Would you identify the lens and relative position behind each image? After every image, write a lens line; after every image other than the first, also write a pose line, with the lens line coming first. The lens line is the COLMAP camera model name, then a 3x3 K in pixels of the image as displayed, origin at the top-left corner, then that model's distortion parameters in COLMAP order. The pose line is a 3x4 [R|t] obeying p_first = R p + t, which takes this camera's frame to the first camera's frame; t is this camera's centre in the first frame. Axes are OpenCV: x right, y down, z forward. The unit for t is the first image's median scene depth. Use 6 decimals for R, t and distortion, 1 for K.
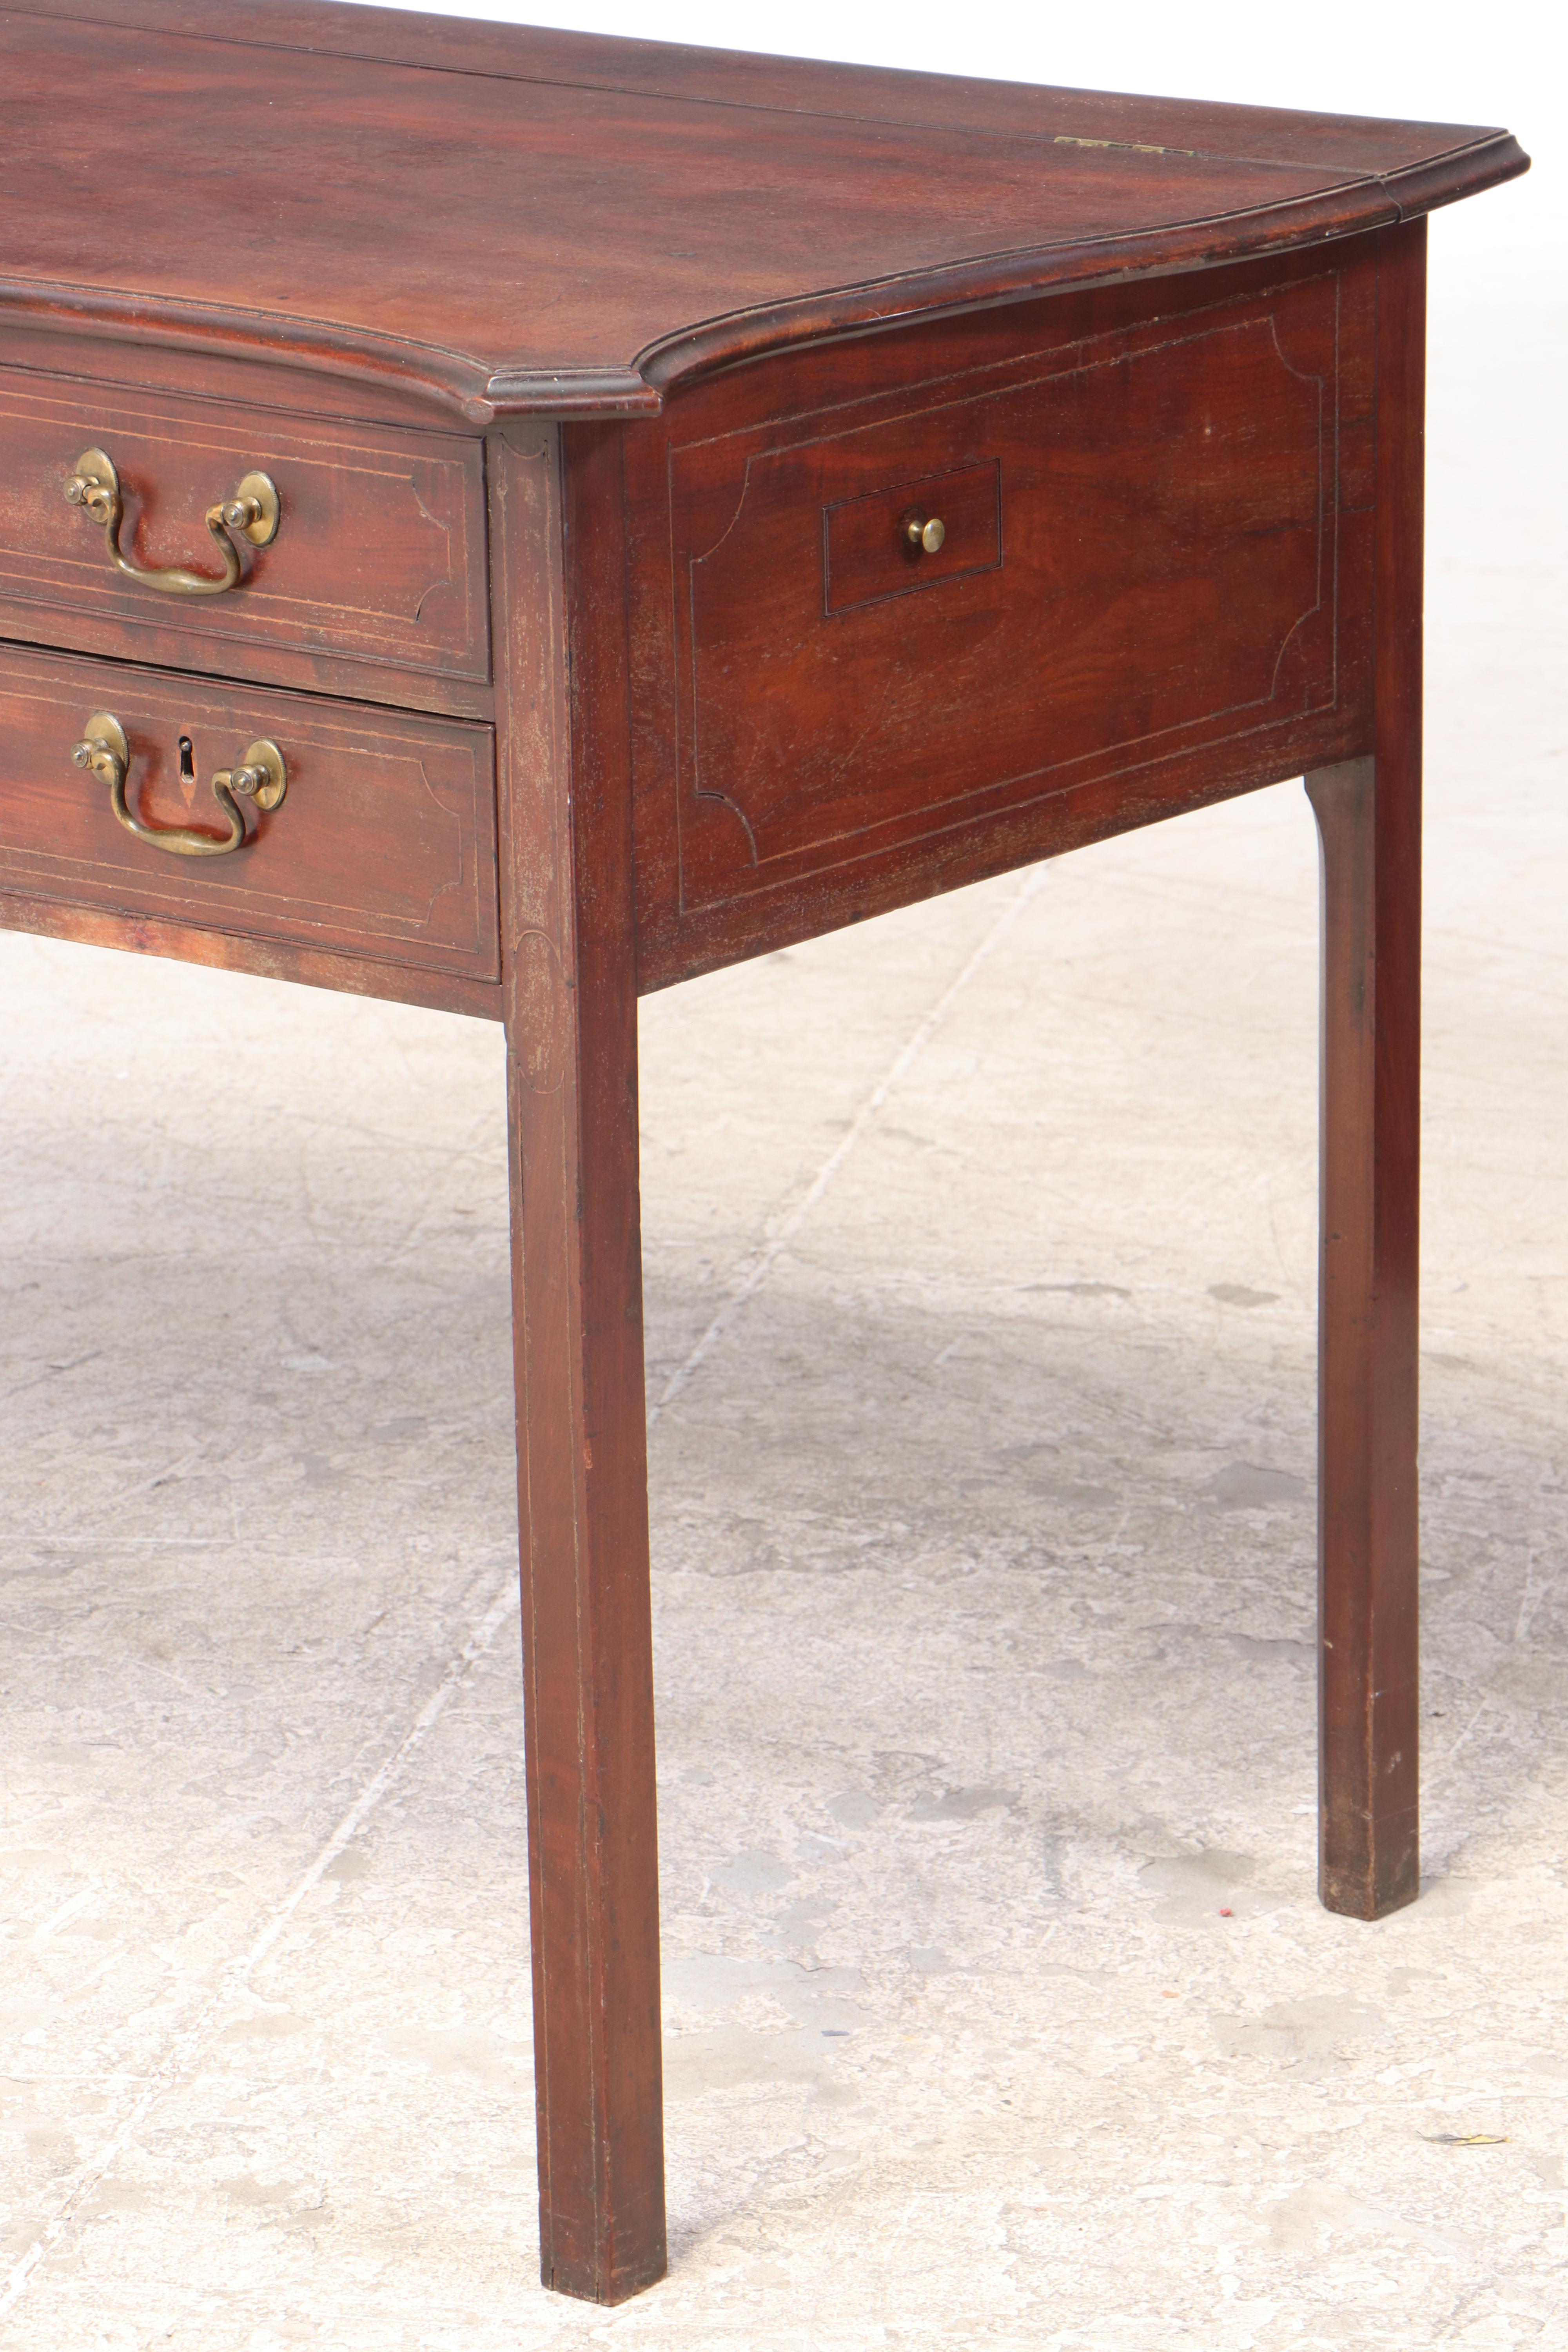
lens RADIAL K [[9358.3, 0, 825.9], [0, 9358.3, 1171.9], [0, 0, 1]] dist [0.936876, 0.313623]
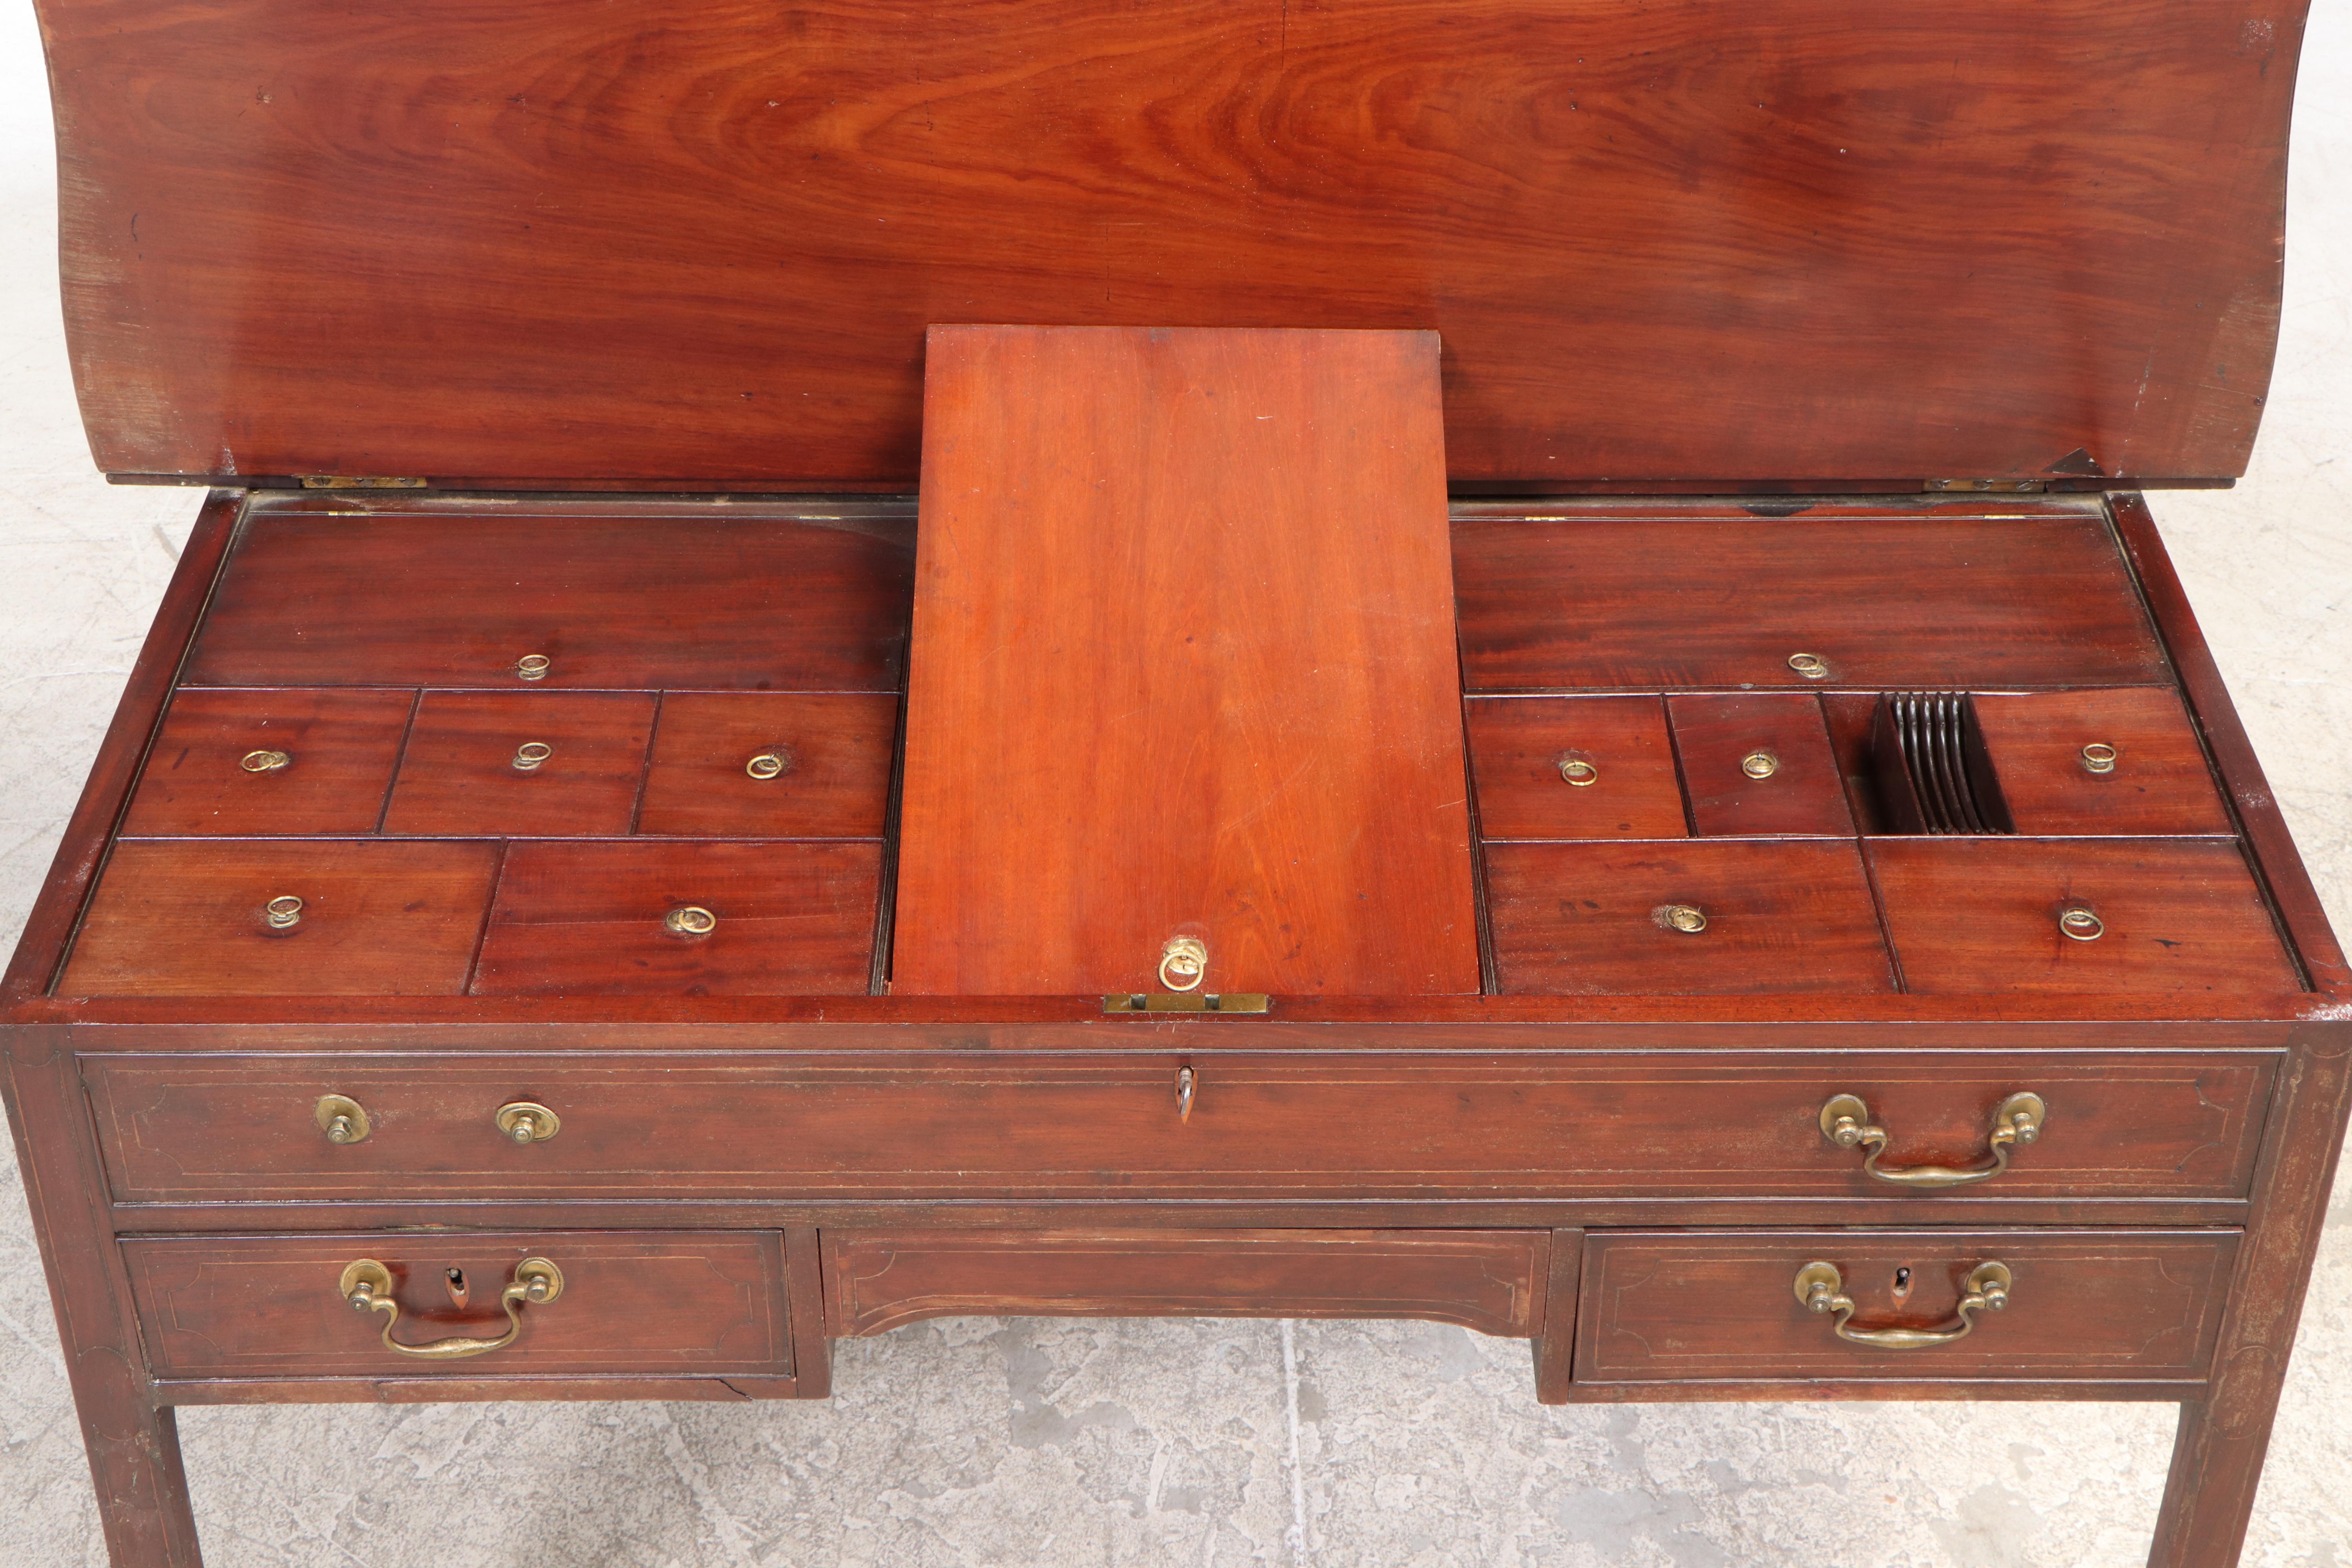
lens RADIAL K [[3617.1, 0, 1176.0], [0, 3617.1, 784.0], [0, 0, 1]] dist [0.050052, 0.186301]
pose [[0.779380, -0.346618, 0.521942, -0.368741], [0.155669, 0.914042, 0.374559, -0.297073], [-0.606906, -0.210673, 0.766343, 0.706310]]
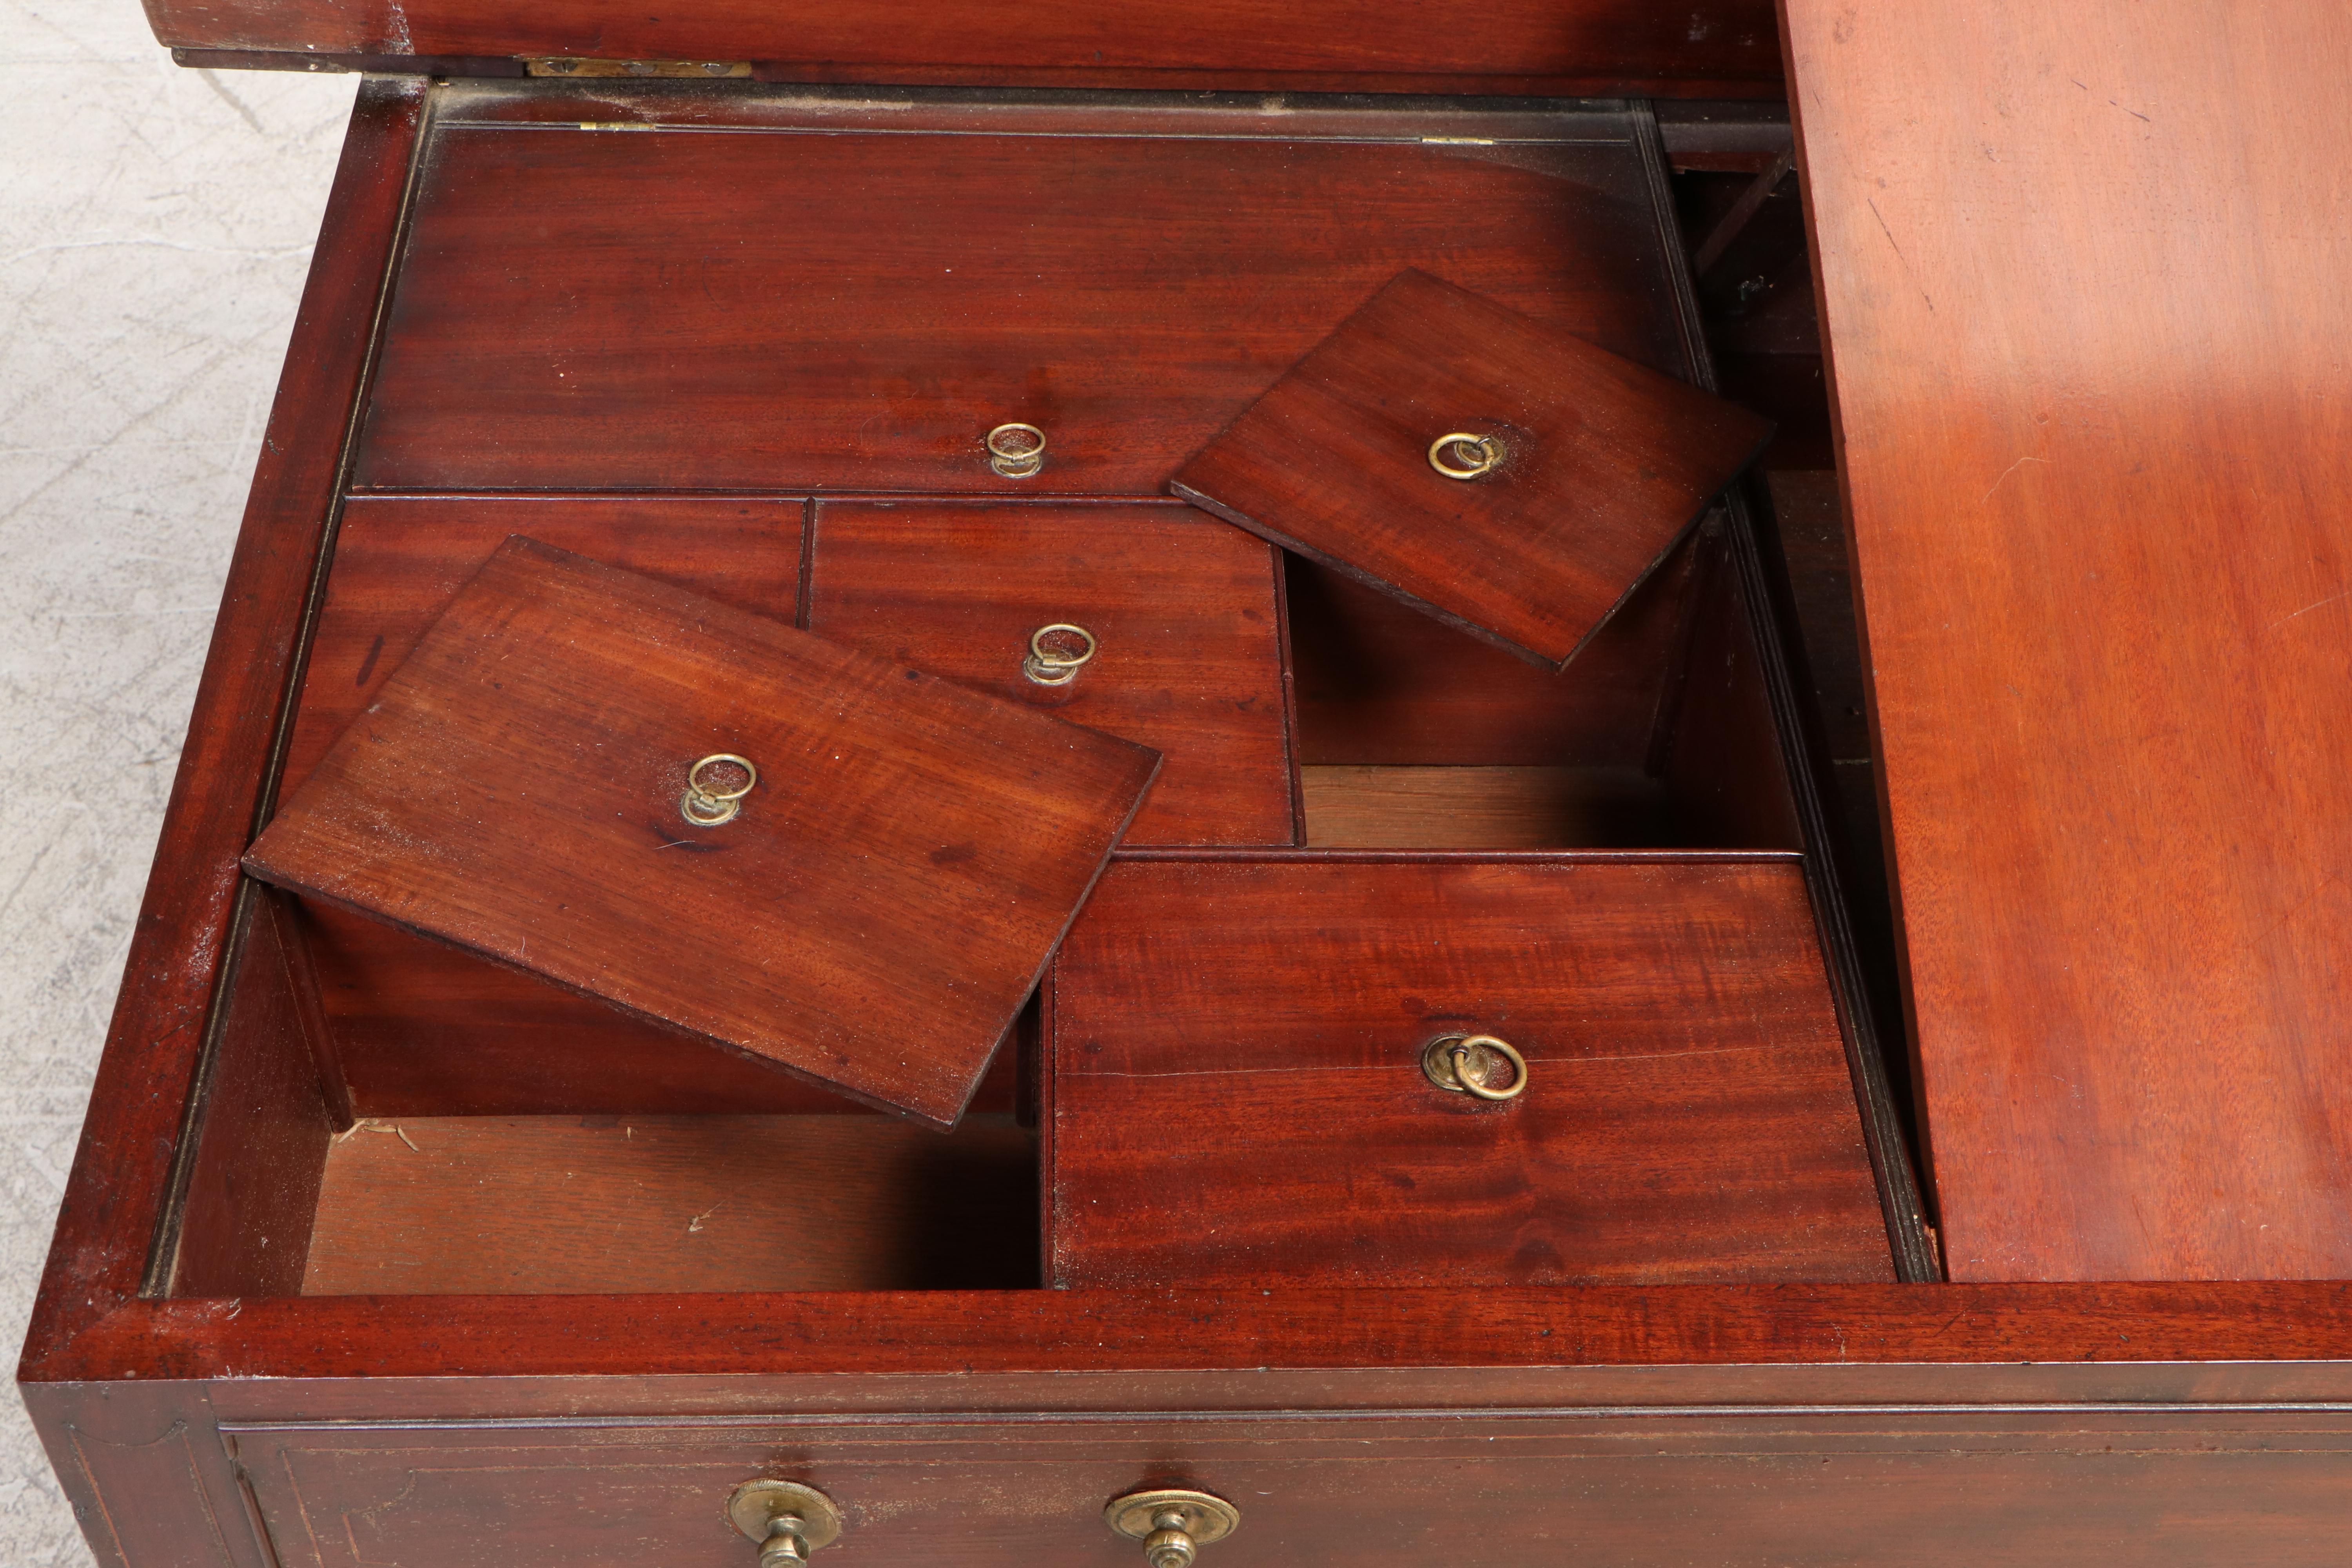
lens RADIAL K [[2999.3, 0, 1123.7], [0, 2999.3, 787.7], [0, 0, 1]] dist [-0.012544, 0.000213]
pose [[0.763042, -0.437822, 0.475477, -0.276710], [0.133556, 0.826561, 0.546772, -0.234147], [-0.632399, -0.353707, 0.689175, 0.992013]]
